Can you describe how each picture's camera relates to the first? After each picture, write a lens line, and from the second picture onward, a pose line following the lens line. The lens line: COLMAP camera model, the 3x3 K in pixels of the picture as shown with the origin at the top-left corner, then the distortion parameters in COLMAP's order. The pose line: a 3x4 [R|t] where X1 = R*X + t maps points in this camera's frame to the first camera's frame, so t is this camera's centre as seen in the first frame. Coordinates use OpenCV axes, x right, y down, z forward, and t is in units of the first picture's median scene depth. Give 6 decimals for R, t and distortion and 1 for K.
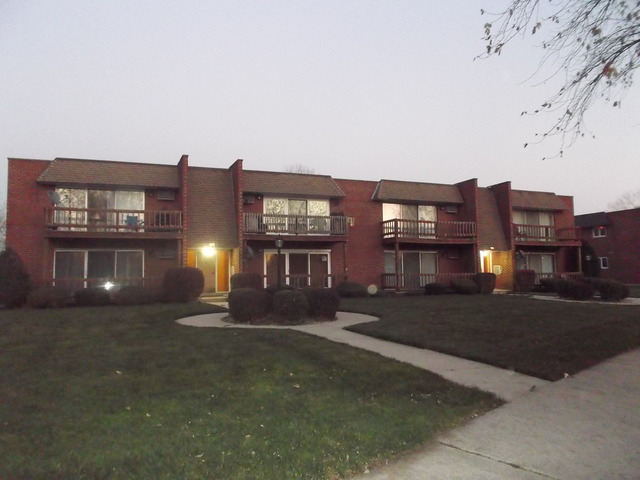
lens RADIAL K [[489.6, 0, 320.0], [0, 489.6, 240.0], [0, 0, 1]] dist [-0.007564, 0.003431]
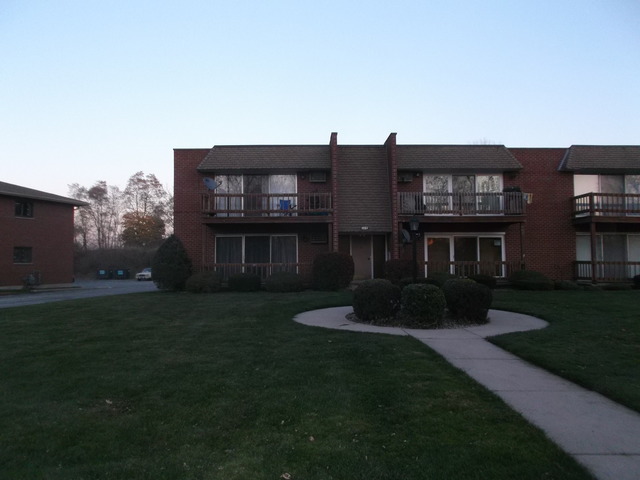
lens RADIAL K [[498.1, 0, 320.2], [0, 498.1, 234.6], [0, 0, 1]] dist [-0.024741, 0.006661]
pose [[0.930678, -0.008025, -0.365752, 0.043467], [0.017059, 0.999624, 0.021476, -0.000168], [0.365442, -0.026227, 0.930464, 0.095444]]
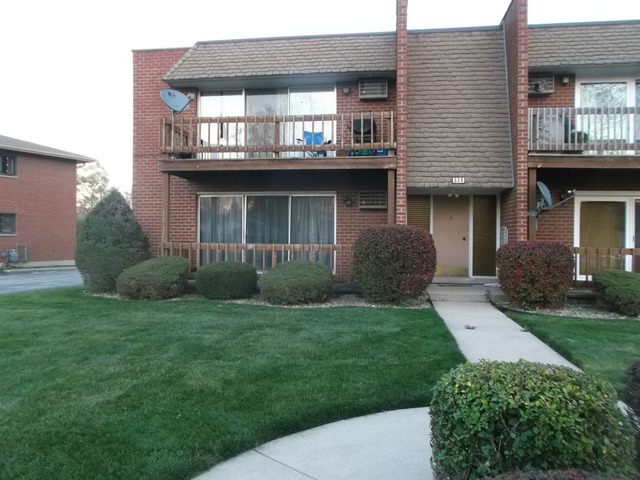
lens RADIAL K [[498.1, 0, 320.2], [0, 498.1, 234.6], [0, 0, 1]] dist [-0.024741, 0.006661]
pose [[0.853670, 0.028397, -0.520039, -0.080169], [0.010480, 0.997374, 0.071667, 0.025239], [0.520708, -0.066630, 0.851131, 0.502204]]
